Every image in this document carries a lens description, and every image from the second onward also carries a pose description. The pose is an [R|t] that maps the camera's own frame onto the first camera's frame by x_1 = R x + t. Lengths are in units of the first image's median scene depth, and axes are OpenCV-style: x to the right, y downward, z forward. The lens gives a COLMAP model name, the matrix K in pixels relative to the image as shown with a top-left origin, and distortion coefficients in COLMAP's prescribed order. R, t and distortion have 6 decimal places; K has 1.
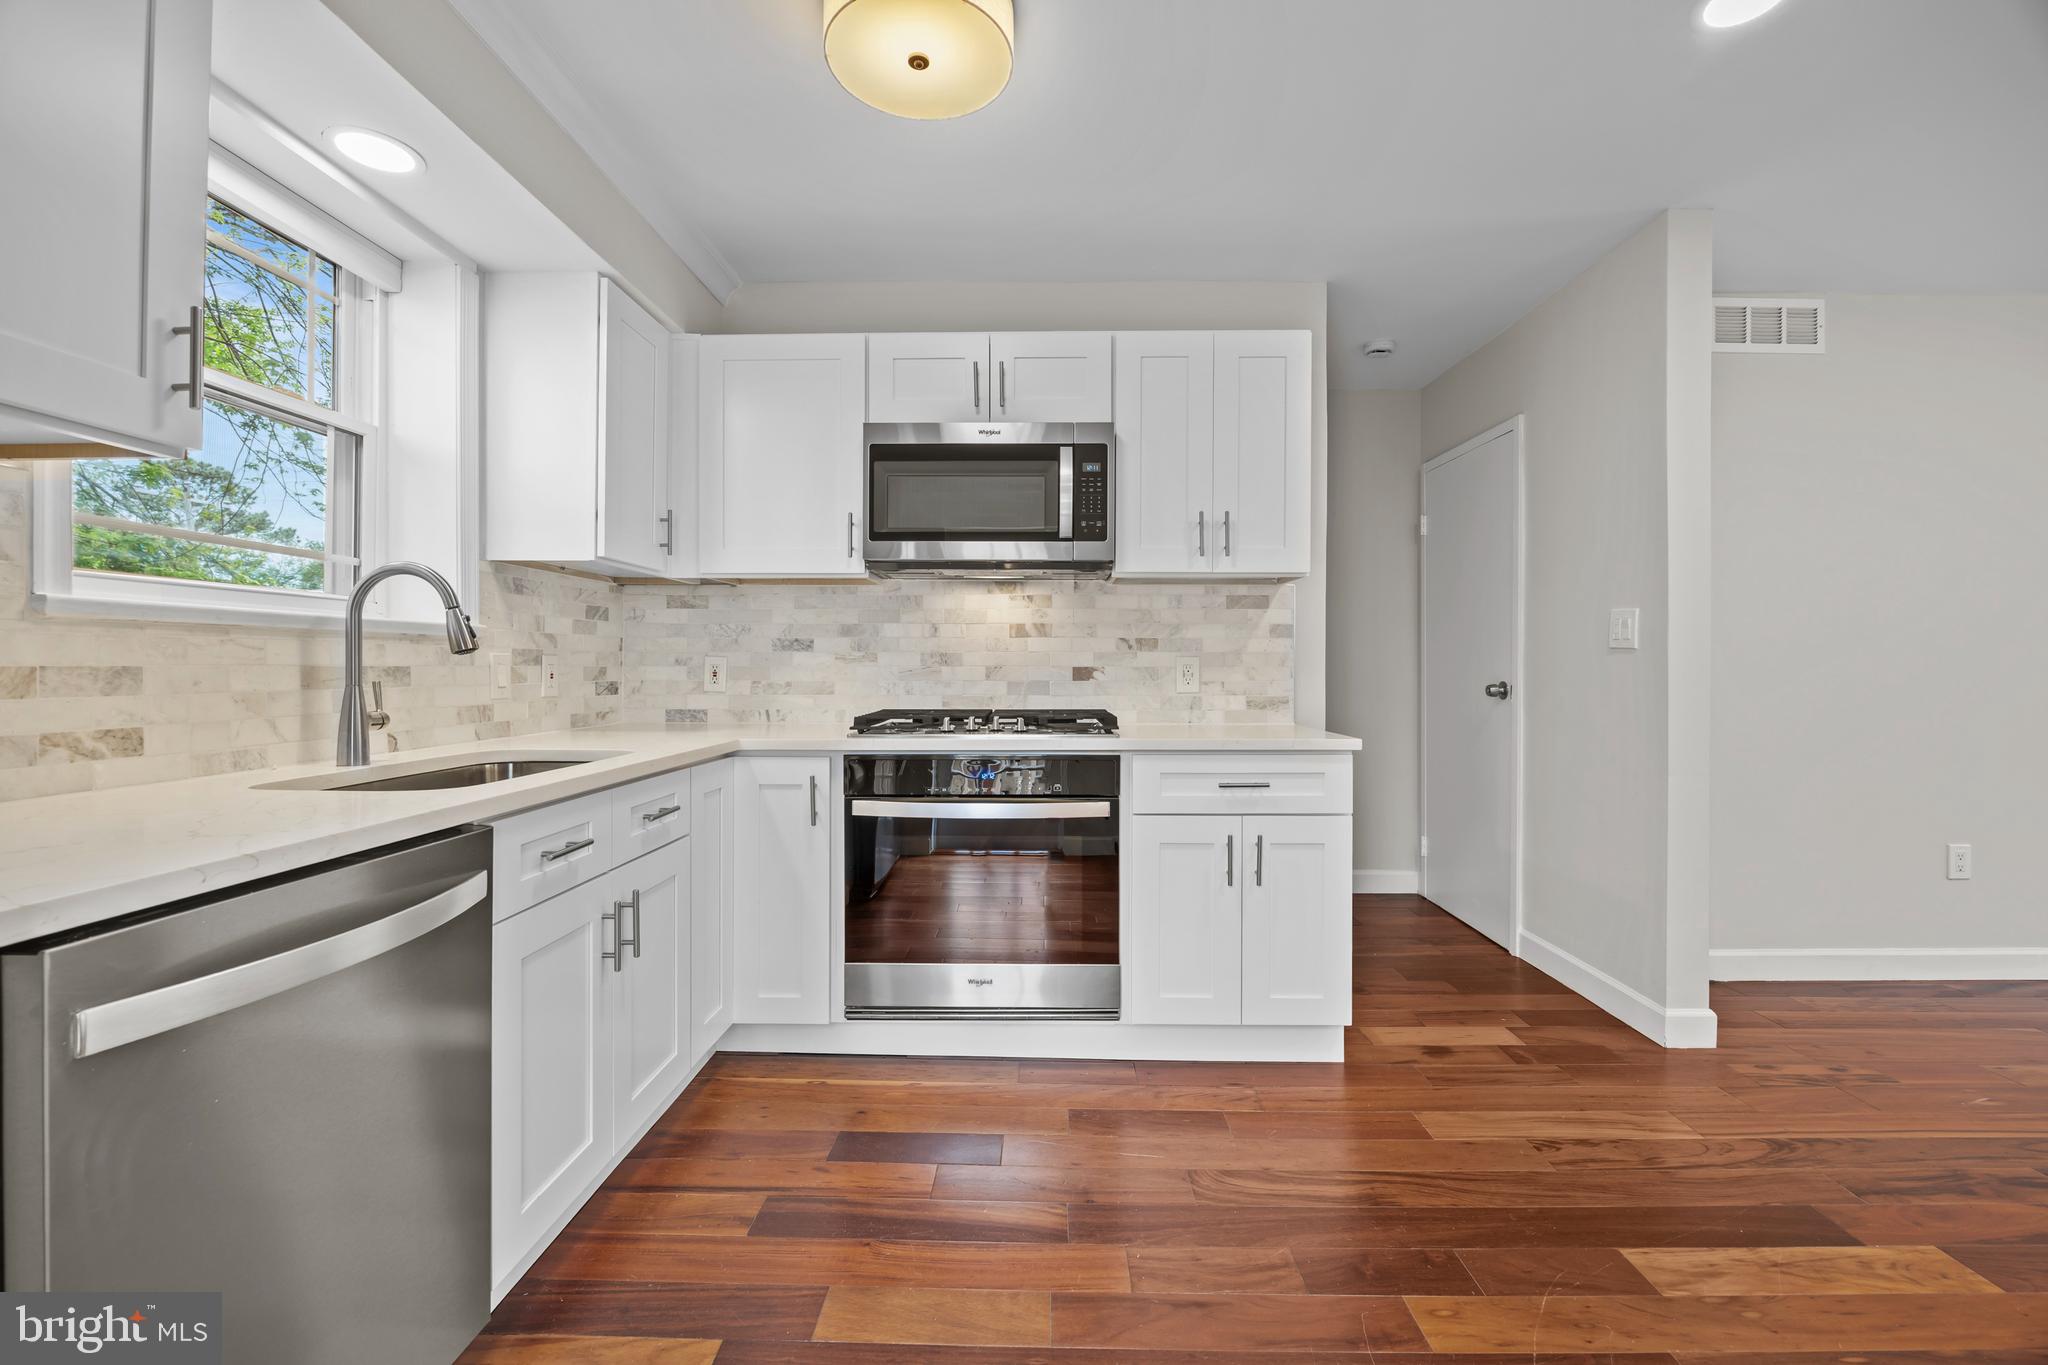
lens RADIAL K [[859.9, 0, 1032.7], [0, 859.9, 671.5], [0, 0, 1]] dist [-0.012581, 0.001777]
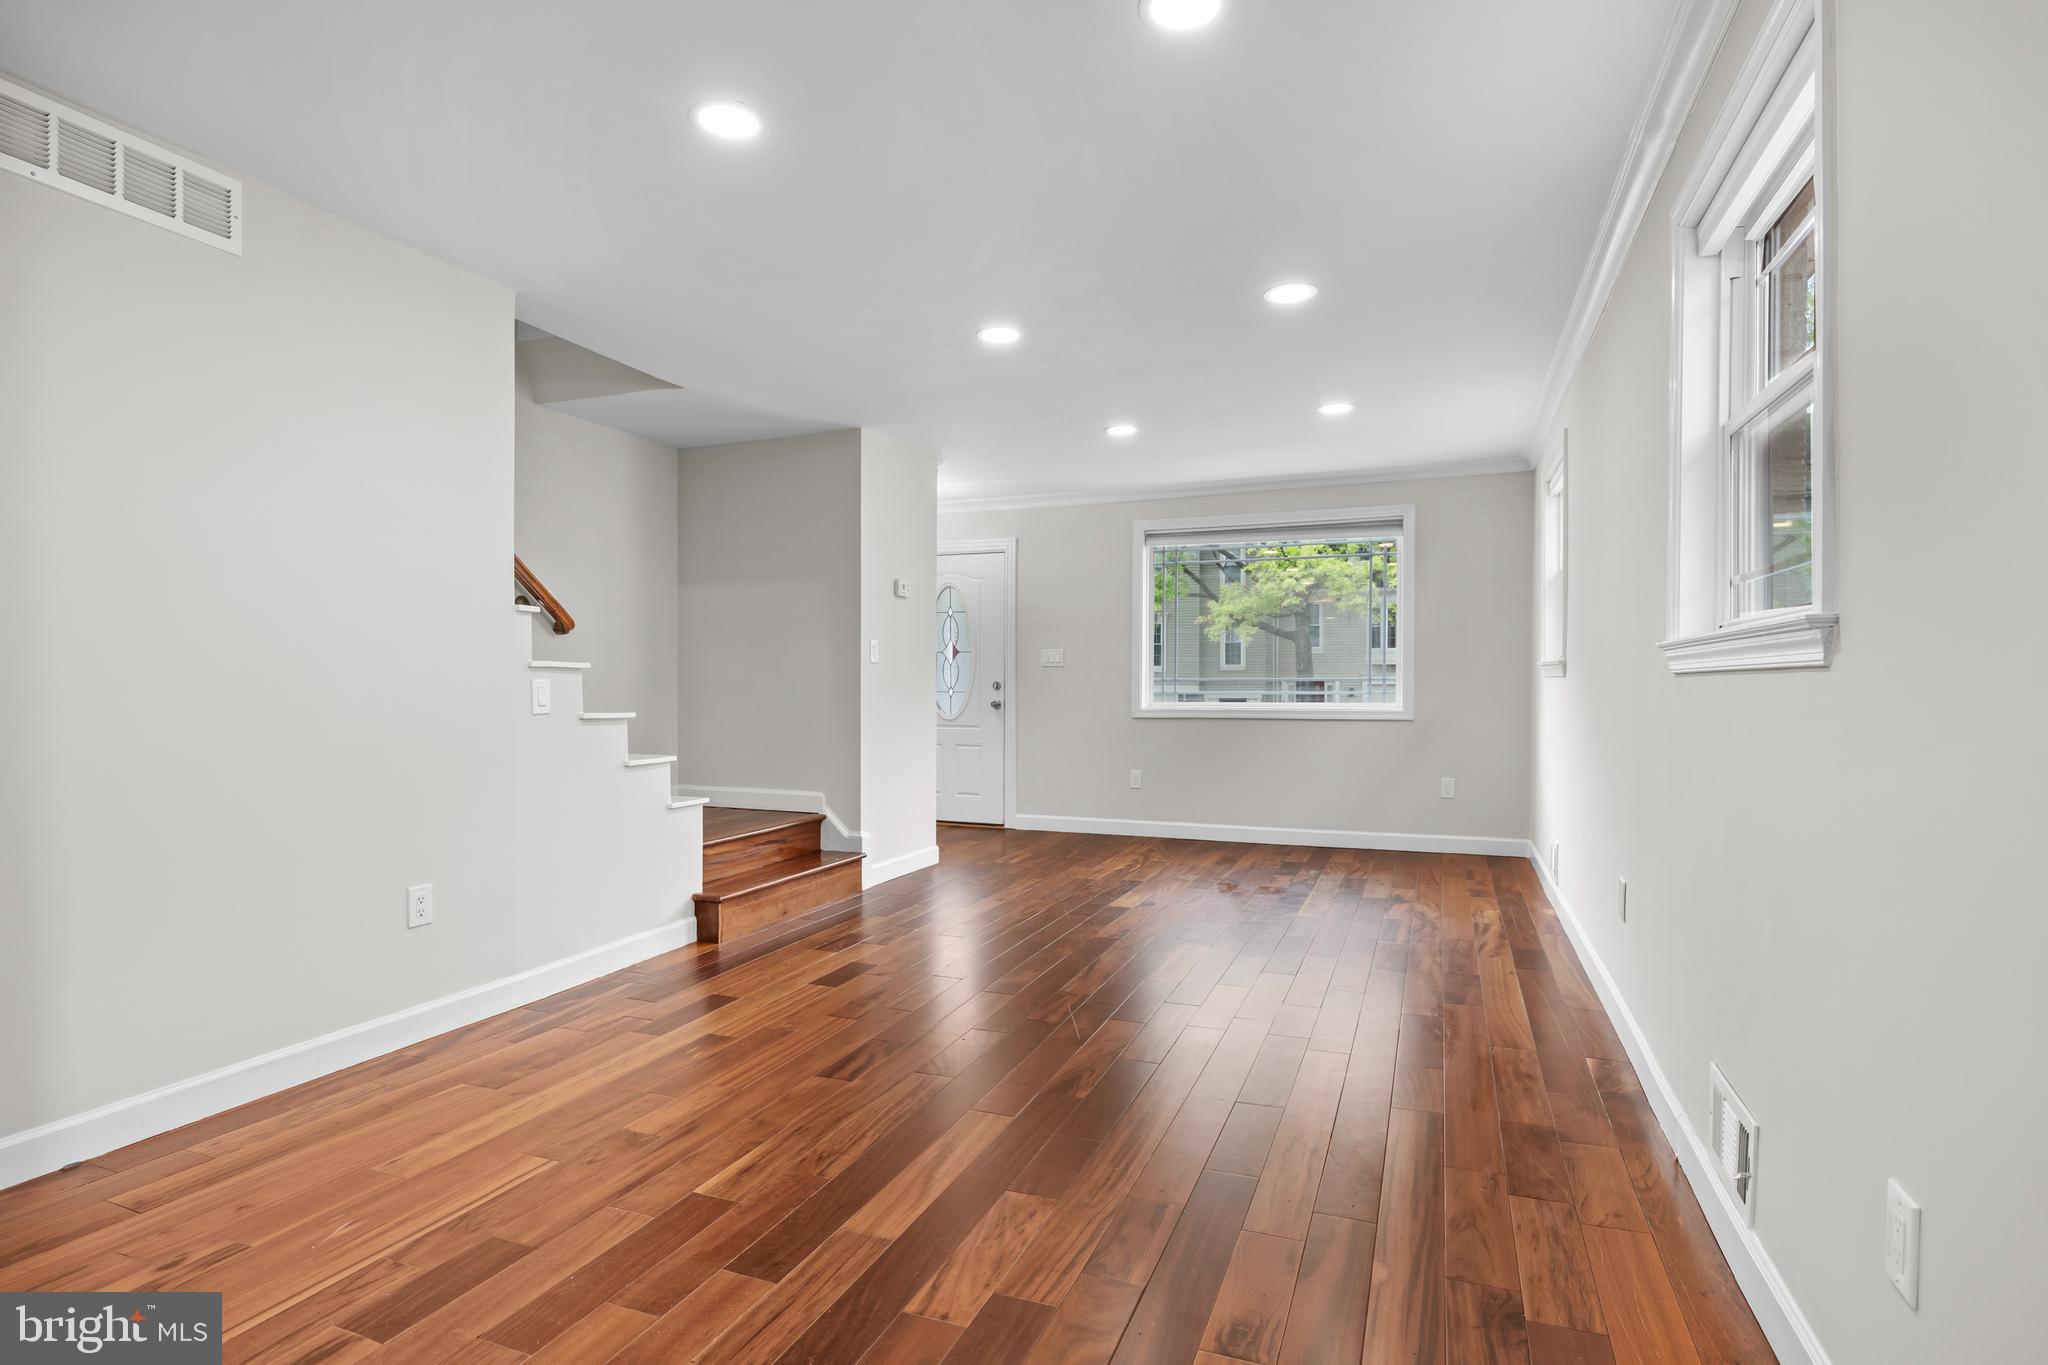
lens RADIAL K [[1034.8, 0, 1018.7], [0, 1034.8, 703.5], [0, 0, 1]] dist [-0.009604, -0.000559]
pose [[0.367318, -0.020070, 0.929879, 0.425775], [0.003419, 0.999790, 0.020229, -0.001773], [-0.930089, -0.004251, 0.367309, 0.054774]]
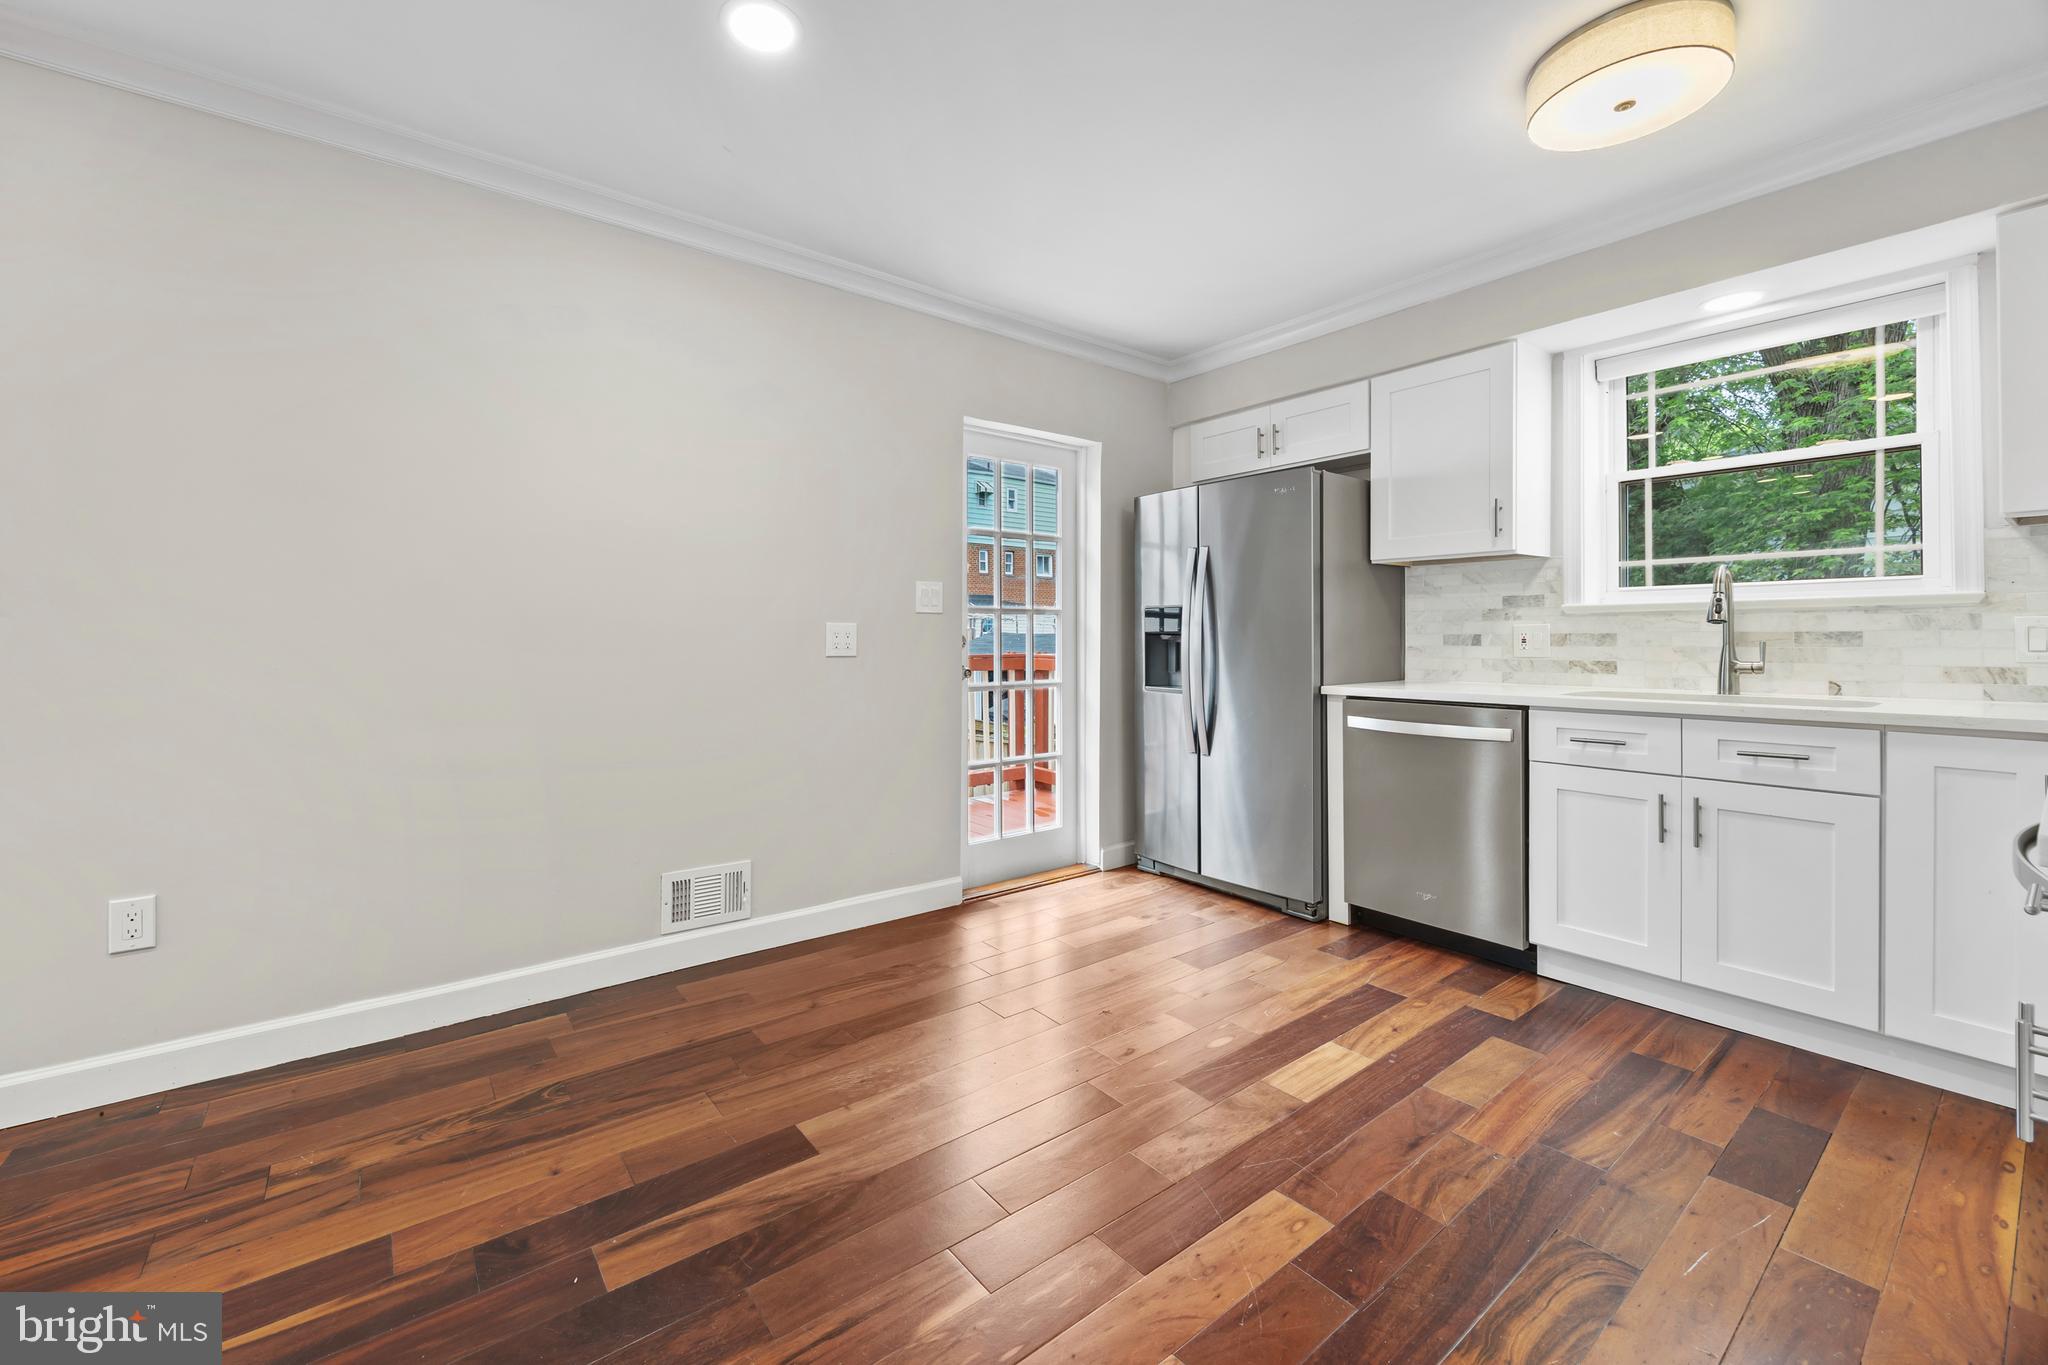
lens RADIAL K [[819.2, 0, 975.6], [0, 819.2, 638.8], [0, 0, 1]] dist [-0.002993, 0.000576]
pose [[-0.794378, 0.001322, -0.607423, 0.881052], [0.000156, 0.999998, 0.001972, 0.002307], [0.607424, 0.001472, -0.794376, 0.964507]]
